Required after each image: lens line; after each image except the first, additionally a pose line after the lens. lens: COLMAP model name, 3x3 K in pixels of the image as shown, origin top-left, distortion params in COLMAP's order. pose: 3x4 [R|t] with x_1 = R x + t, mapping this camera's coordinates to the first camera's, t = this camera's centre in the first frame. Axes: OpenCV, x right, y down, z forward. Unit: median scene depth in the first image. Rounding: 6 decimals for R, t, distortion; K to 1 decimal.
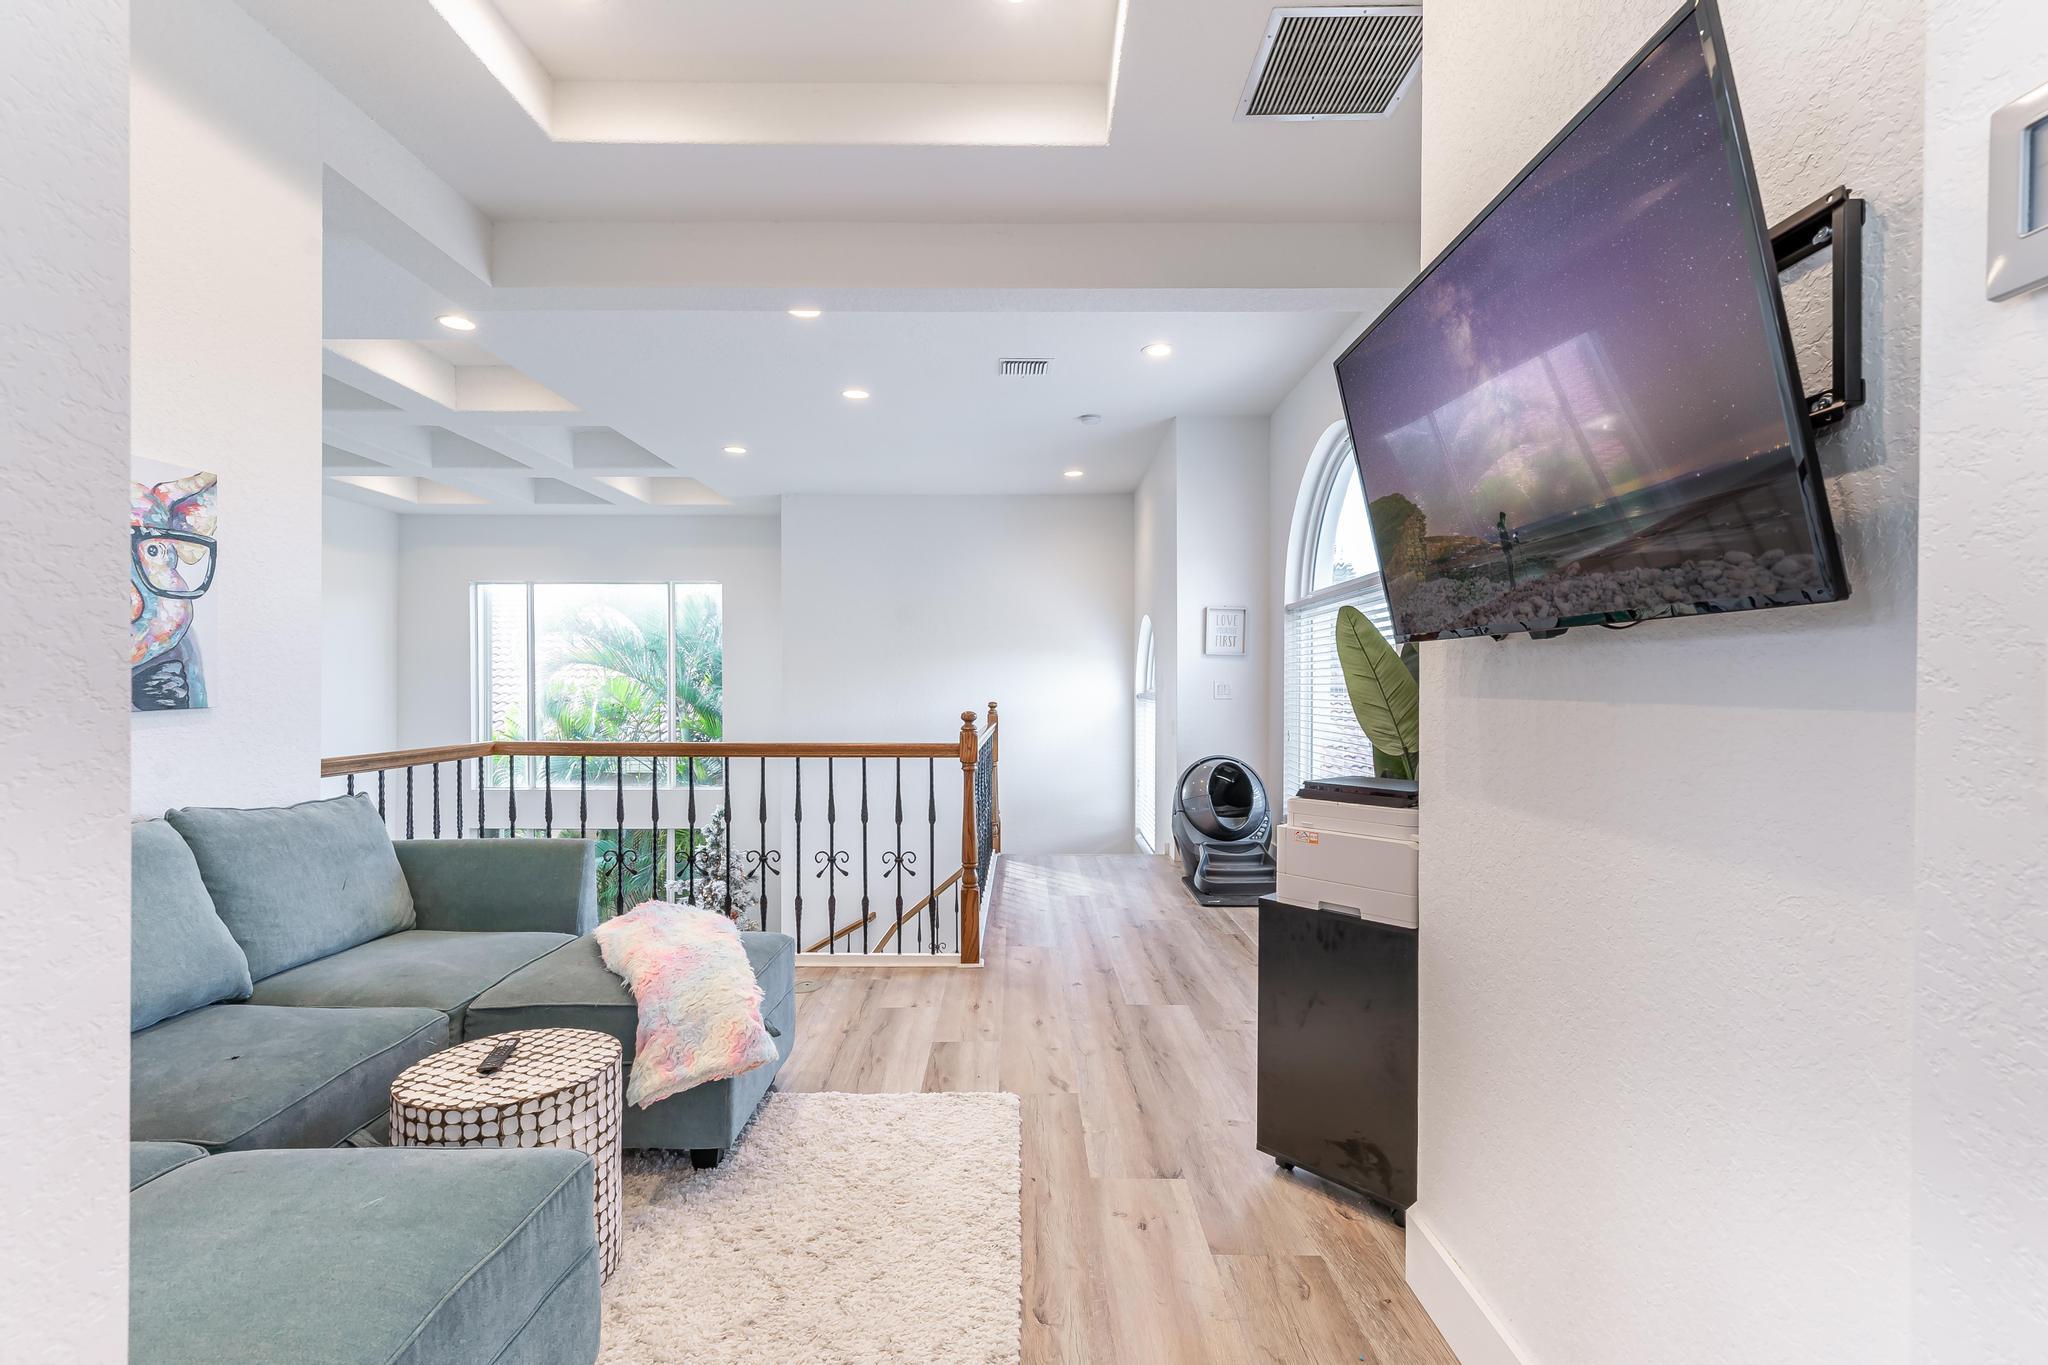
lens RADIAL K [[936.0, 0, 1024.6], [0, 936.0, 689.0], [0, 0, 1]] dist [0.003156, -0.001681]
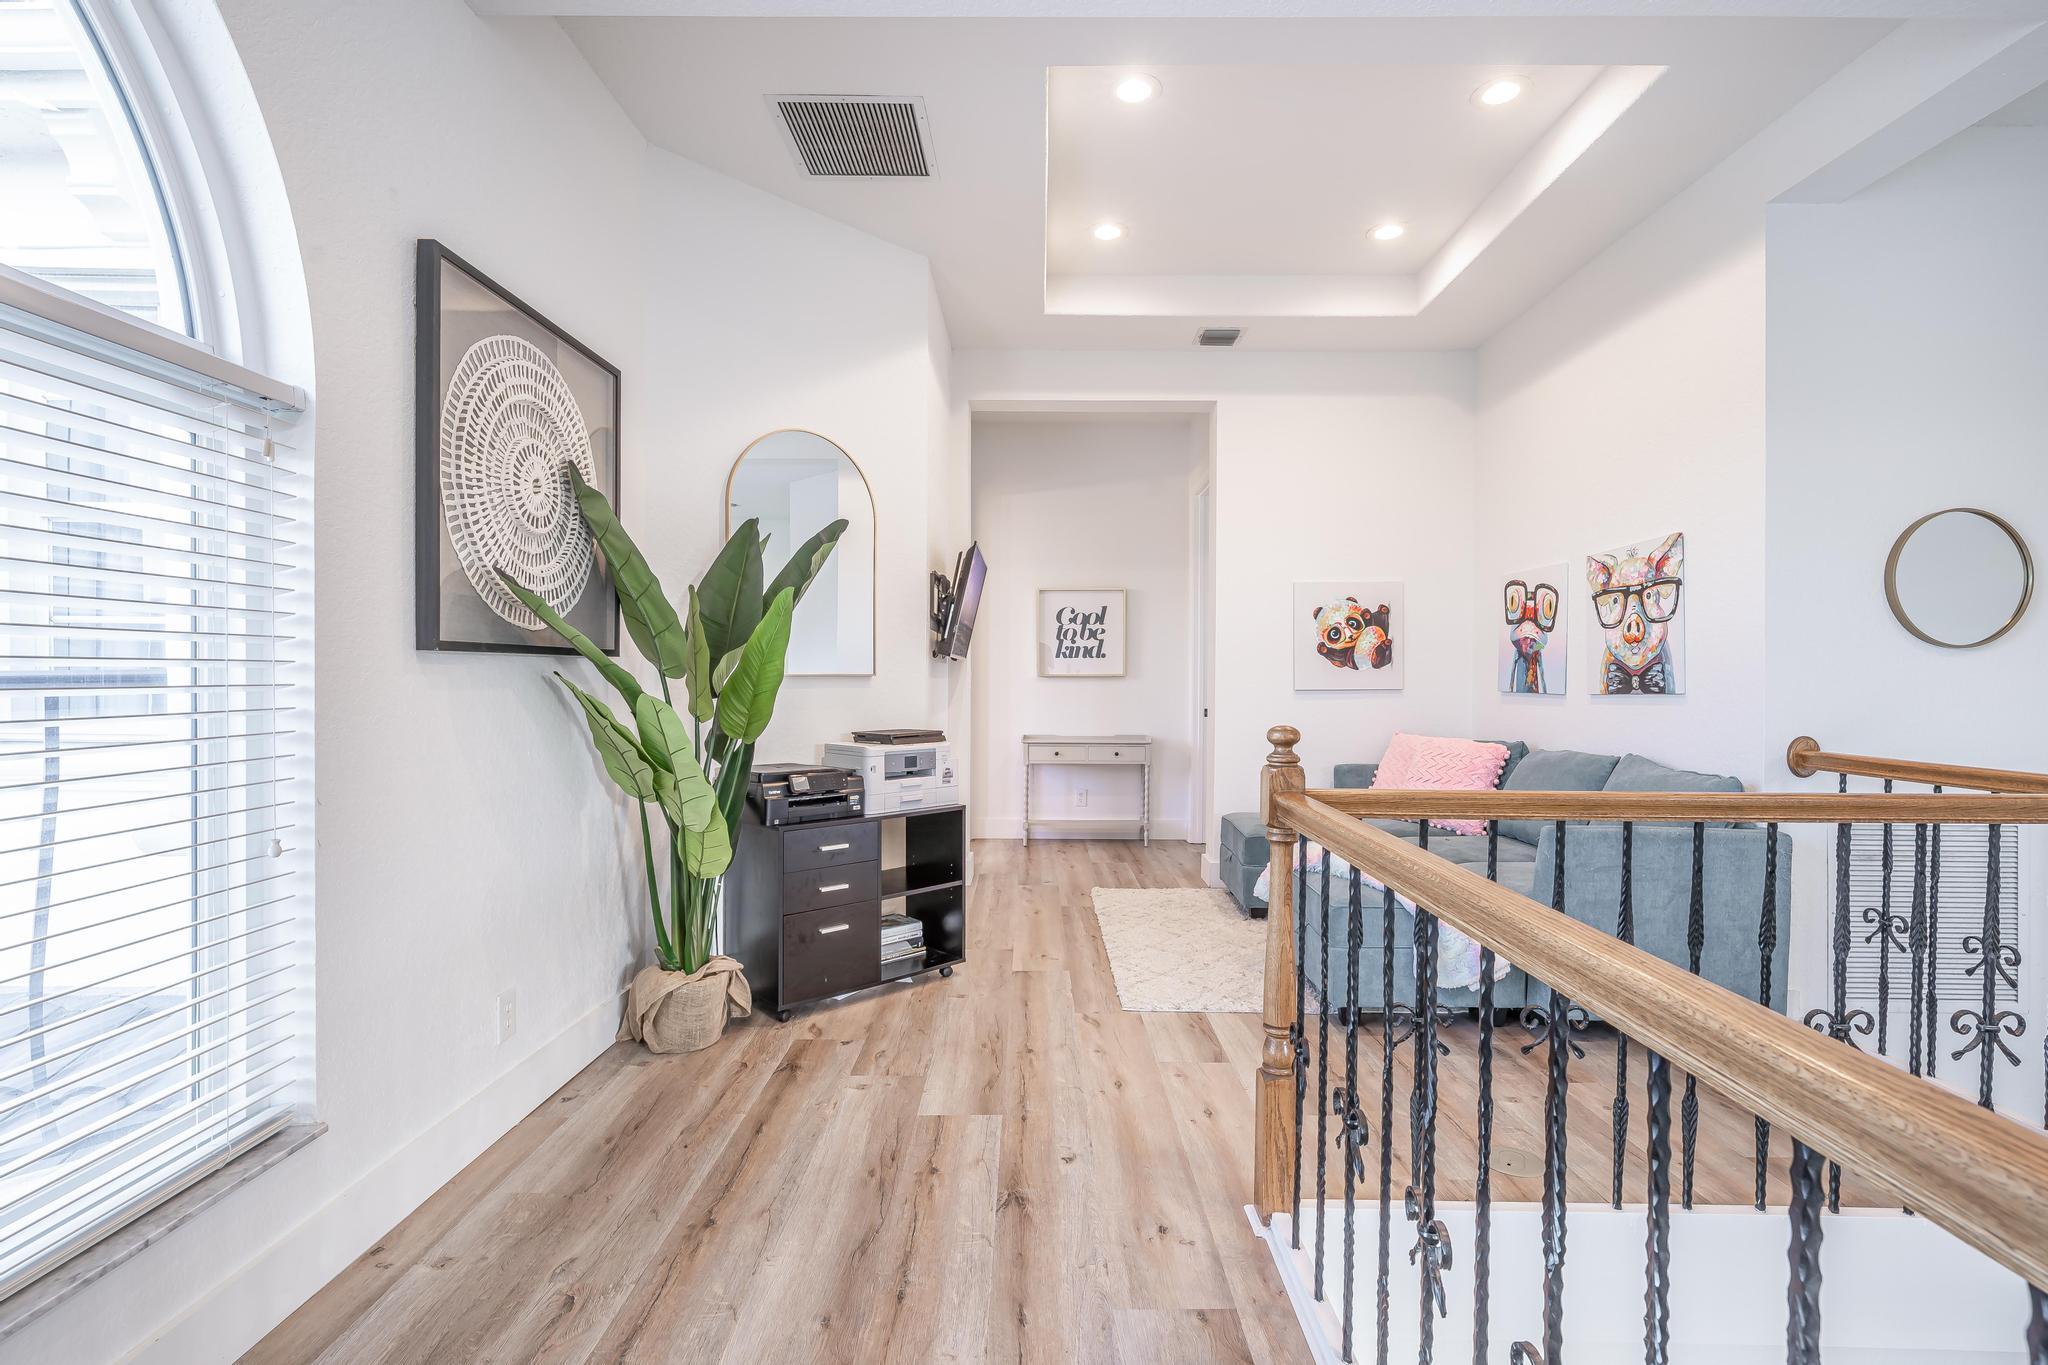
lens RADIAL K [[936.0, 0, 1028.6], [0, 936.0, 686.6], [0, 0, 1]] dist [0.003156, -0.001681]
pose [[-0.999924, -0.008064, 0.009283, 0.125065], [-0.007935, 0.999873, 0.013856, -0.003560], [-0.009394, 0.013782, -0.999861, 2.538348]]
